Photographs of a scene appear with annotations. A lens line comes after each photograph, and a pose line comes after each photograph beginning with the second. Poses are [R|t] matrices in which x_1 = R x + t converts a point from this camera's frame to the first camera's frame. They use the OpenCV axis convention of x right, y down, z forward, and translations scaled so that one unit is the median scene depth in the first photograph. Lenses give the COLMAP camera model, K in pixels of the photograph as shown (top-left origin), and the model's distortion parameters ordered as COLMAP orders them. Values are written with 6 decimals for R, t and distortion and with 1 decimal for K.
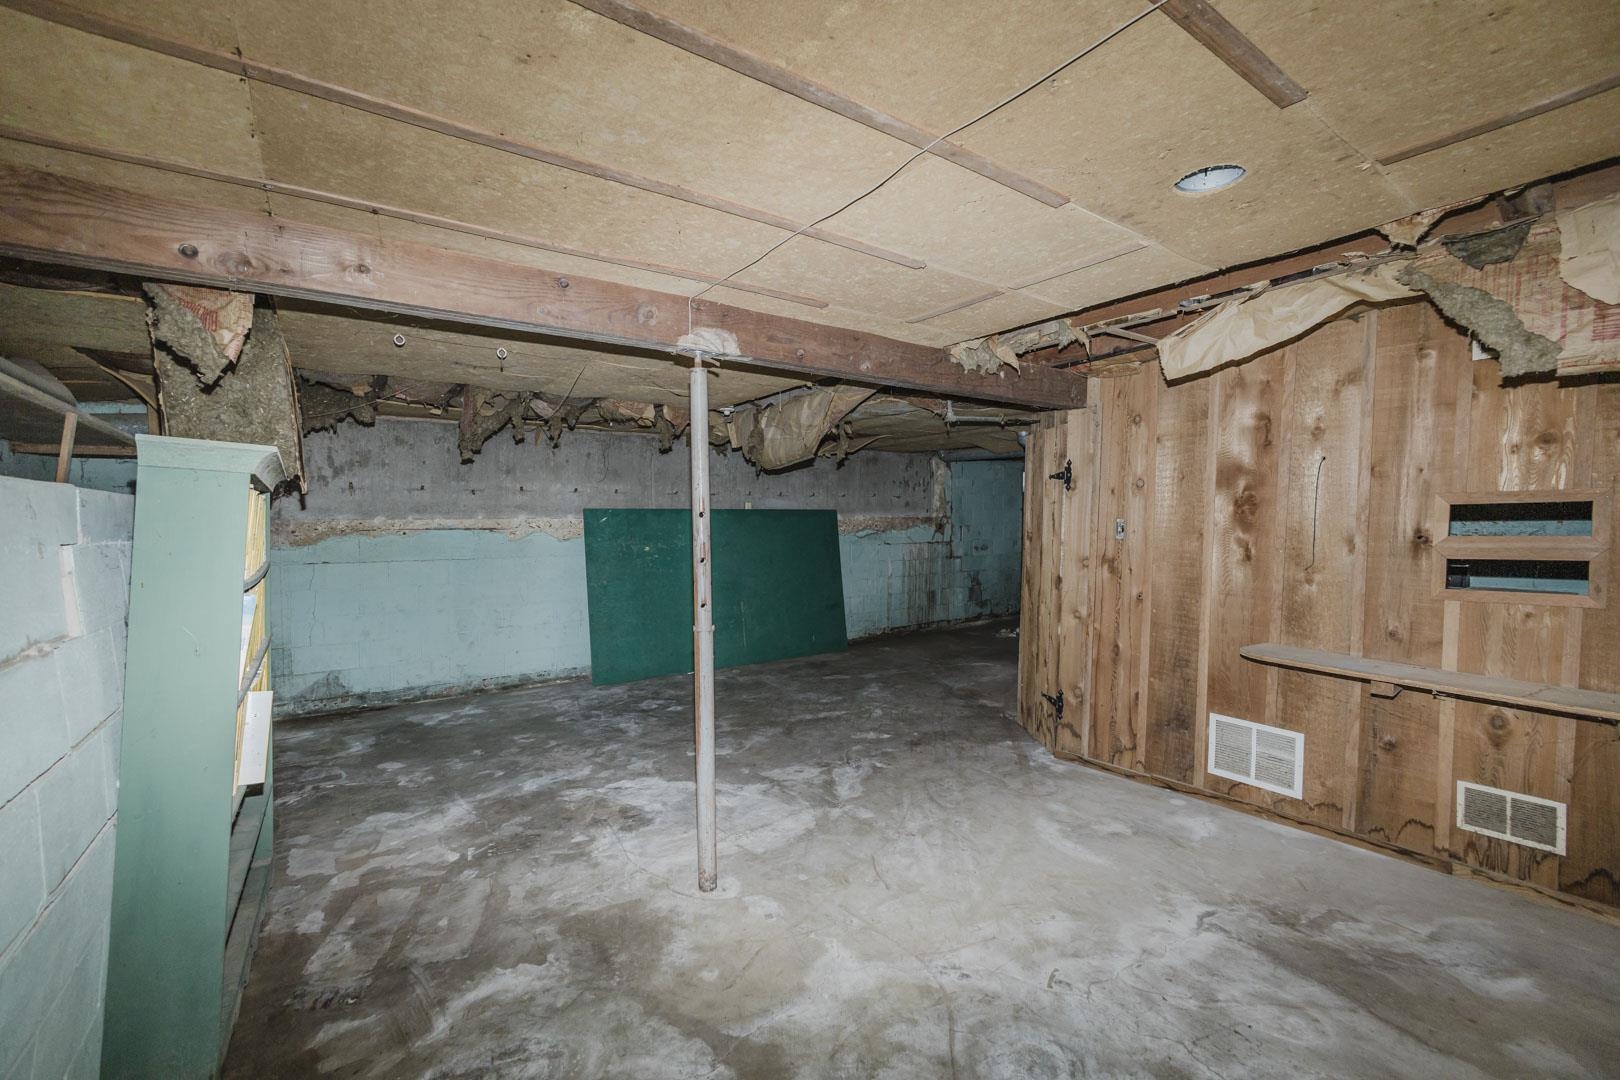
lens RADIAL K [[680.4, 0, 805.9], [0, 680.4, 544.7], [0, 0, 1]] dist [-0.007095, 0.001184]
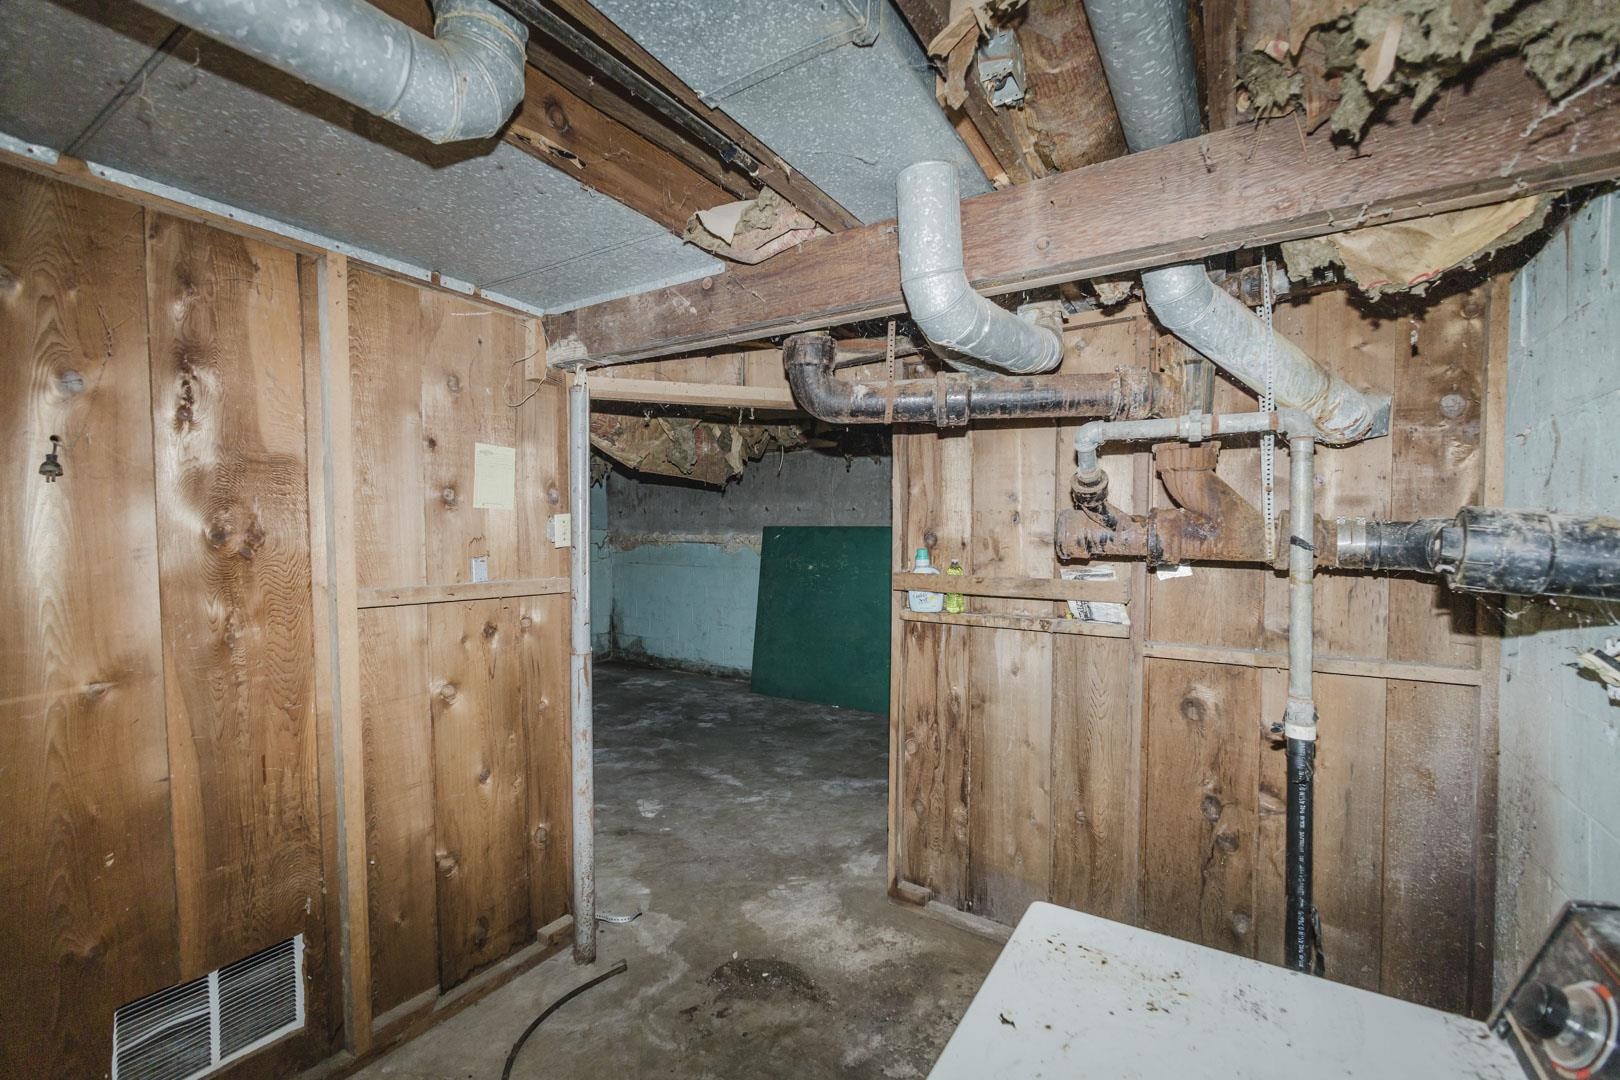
lens RADIAL K [[680.4, 0, 808.5], [0, 680.4, 542.6], [0, 0, 1]] dist [-0.007095, 0.001184]
pose [[0.394030, 0.024413, -0.918773, 0.787264], [-0.041754, 0.999091, 0.008641, -0.044831], [0.918149, 0.034958, 0.394691, 0.728088]]
